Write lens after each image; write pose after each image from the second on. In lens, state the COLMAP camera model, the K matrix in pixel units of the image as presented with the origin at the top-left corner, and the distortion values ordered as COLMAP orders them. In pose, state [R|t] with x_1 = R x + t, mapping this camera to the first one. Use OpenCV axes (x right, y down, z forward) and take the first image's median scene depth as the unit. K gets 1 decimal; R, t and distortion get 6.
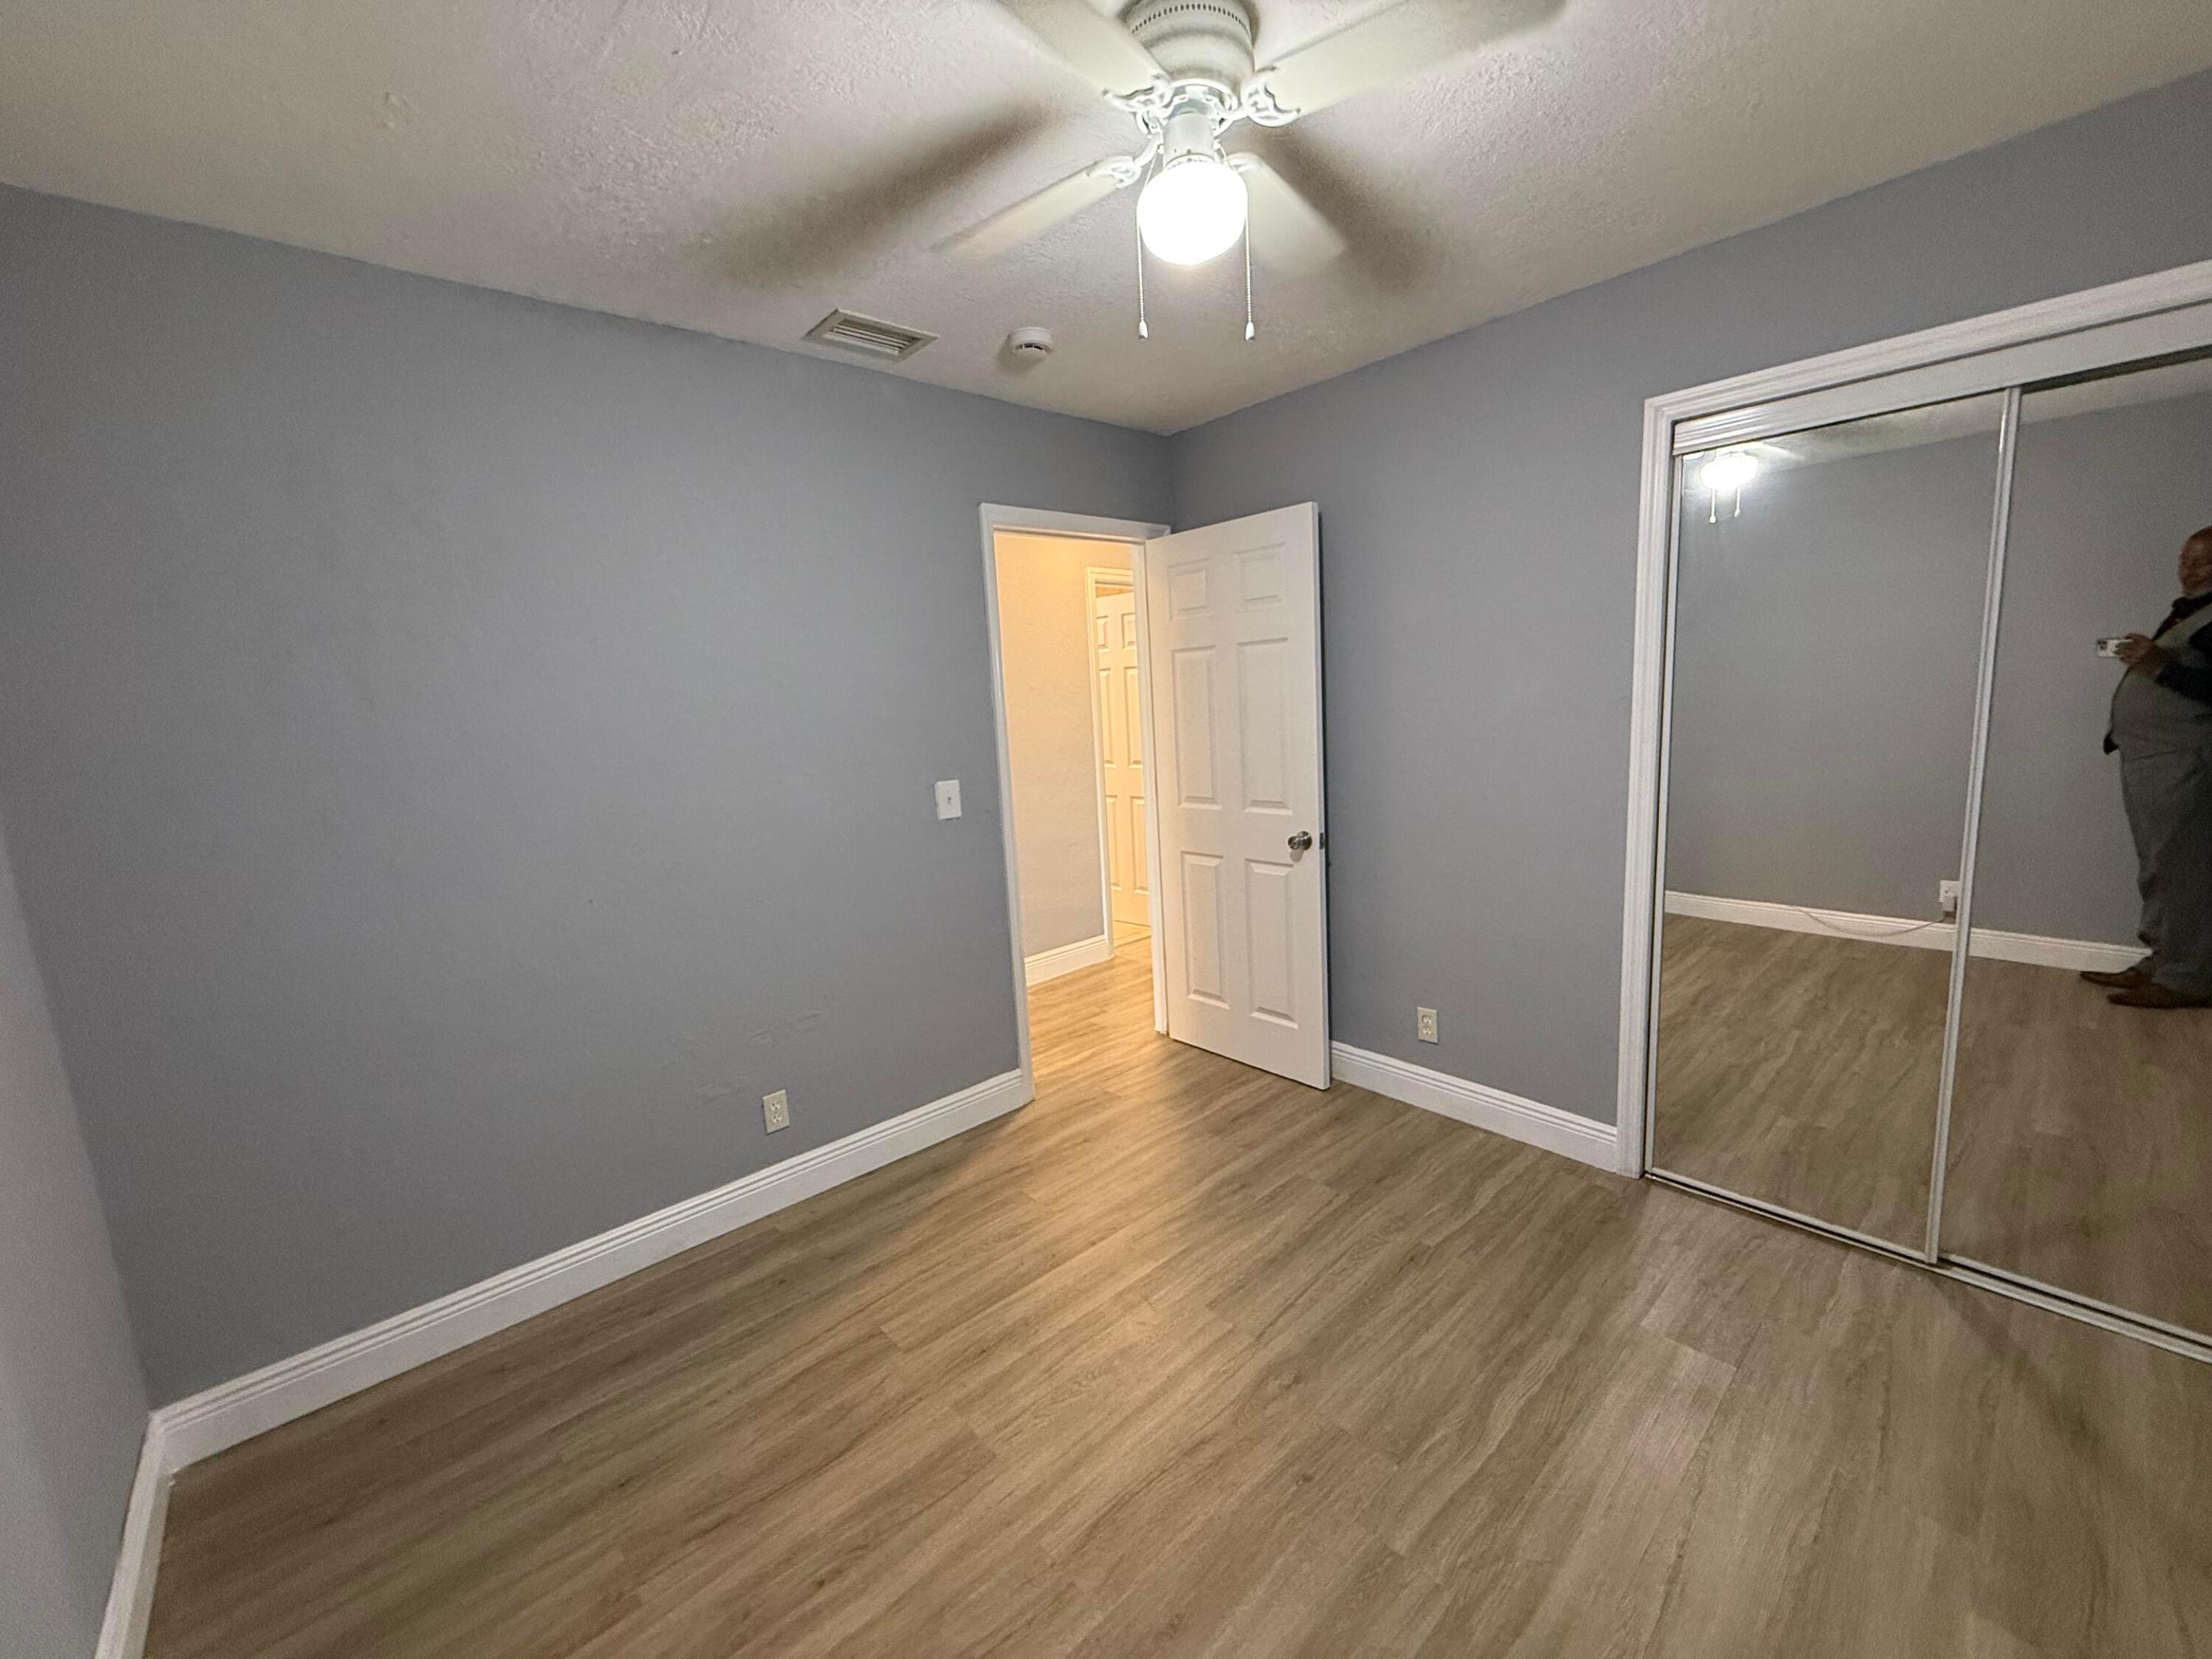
lens RADIAL K [[877.9, 0, 1101.4], [0, 877.9, 830.1], [0, 0, 1]] dist [0.000880, -0.000130]
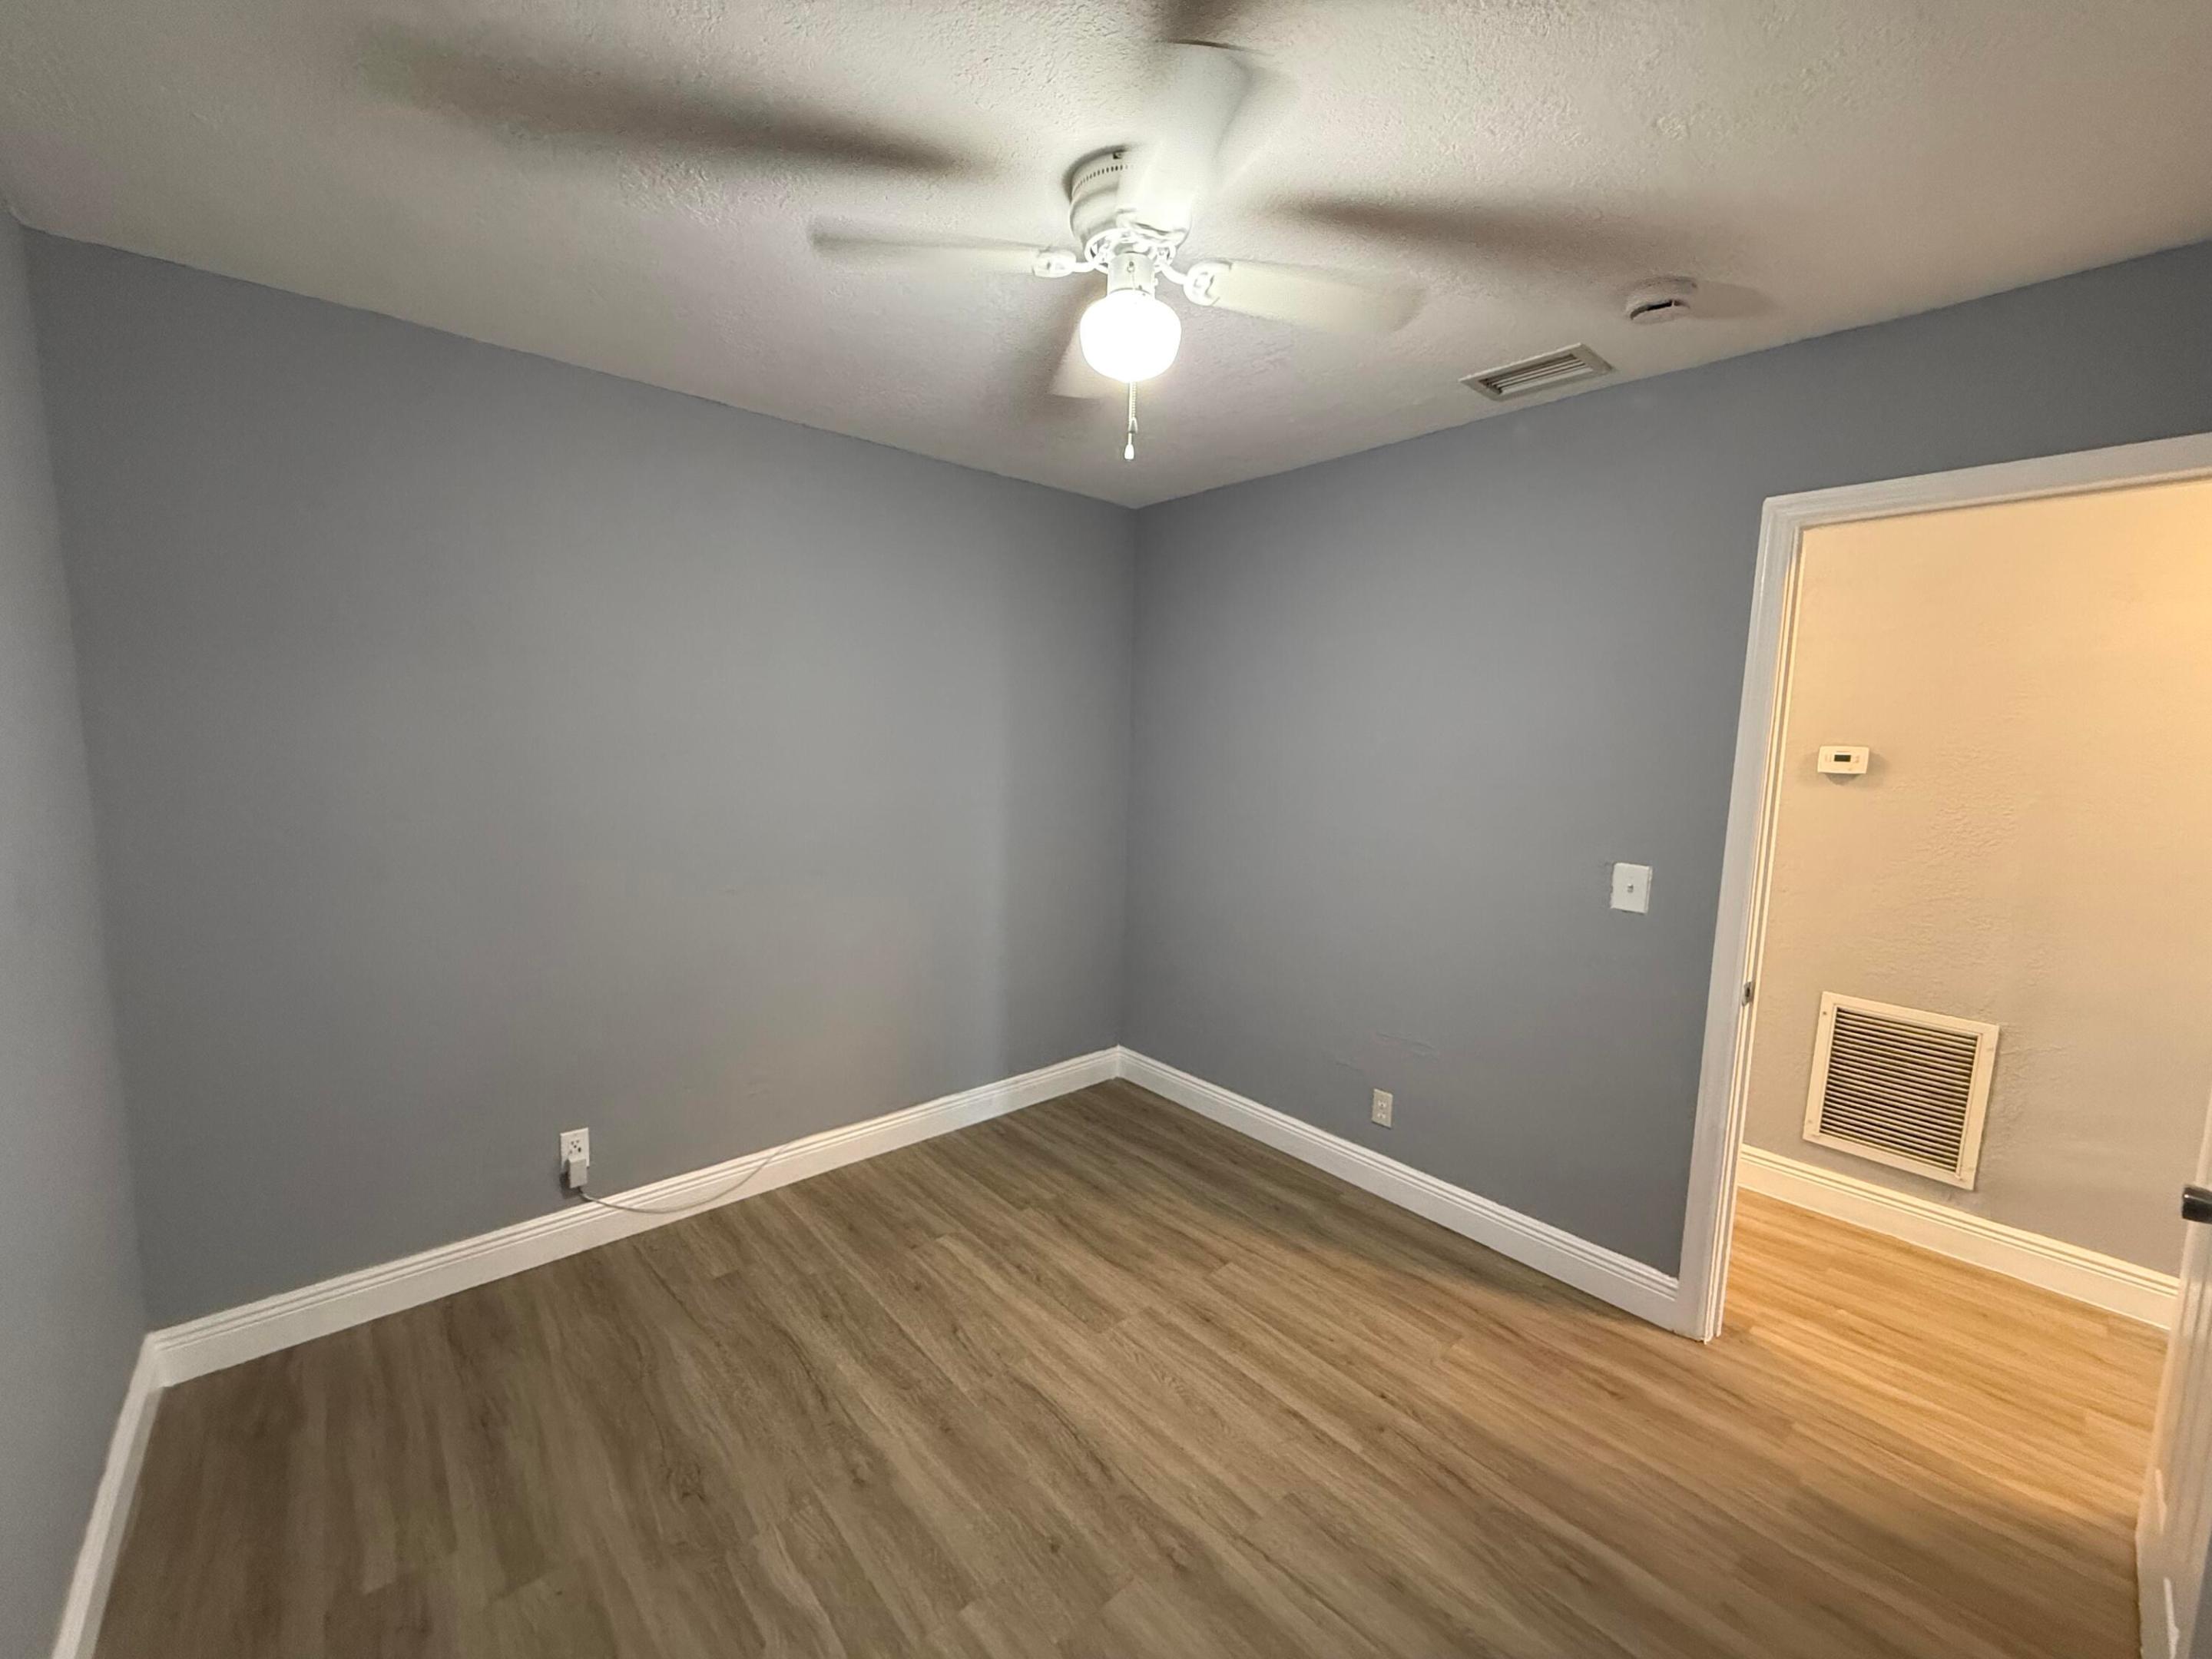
lens RADIAL K [[877.9, 0, 1101.4], [0, 877.9, 830.1], [0, 0, 1]] dist [0.000880, -0.000130]
pose [[-0.013418, 0.165089, -0.986187, 0.903378], [-0.174723, 0.970715, 0.164876, -0.196274], [0.984526, 0.174522, 0.015819, 0.739614]]
